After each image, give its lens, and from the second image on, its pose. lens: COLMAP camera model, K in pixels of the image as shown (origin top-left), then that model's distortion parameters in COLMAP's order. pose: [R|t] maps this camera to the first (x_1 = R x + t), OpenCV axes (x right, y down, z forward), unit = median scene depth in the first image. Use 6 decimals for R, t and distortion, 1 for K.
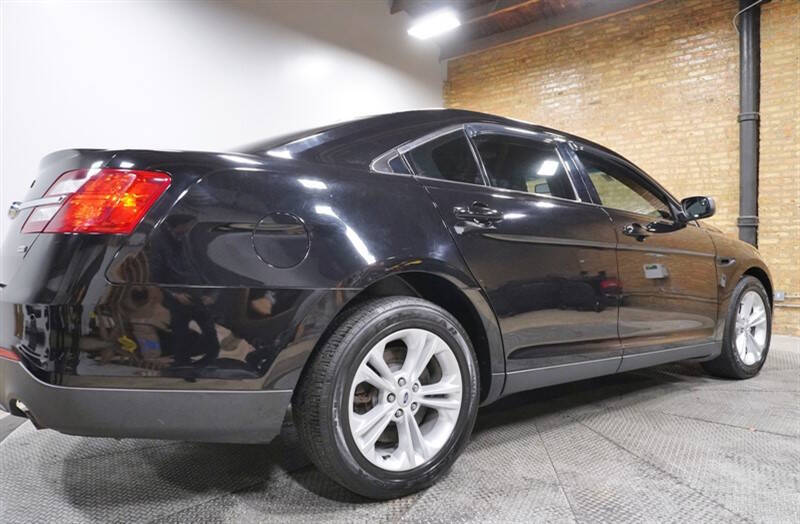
lens RADIAL K [[544.0, 0, 401.5], [0, 544.0, 263.3], [0, 0, 1]] dist [-0.034659, 0.027624]
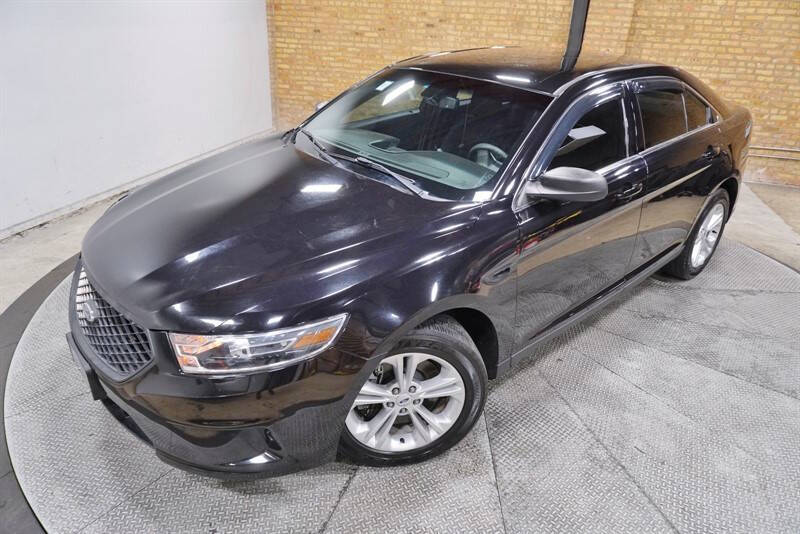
lens RADIAL K [[531.9, 0, 403.5], [0, 531.9, 270.2], [0, 0, 1]] dist [-0.029564, 0.019649]
pose [[0.900786, -0.159971, 0.403724, -0.180544], [-0.029937, 0.904590, 0.425229, -0.139964], [-0.433229, -0.395127, 0.810054, 0.074352]]
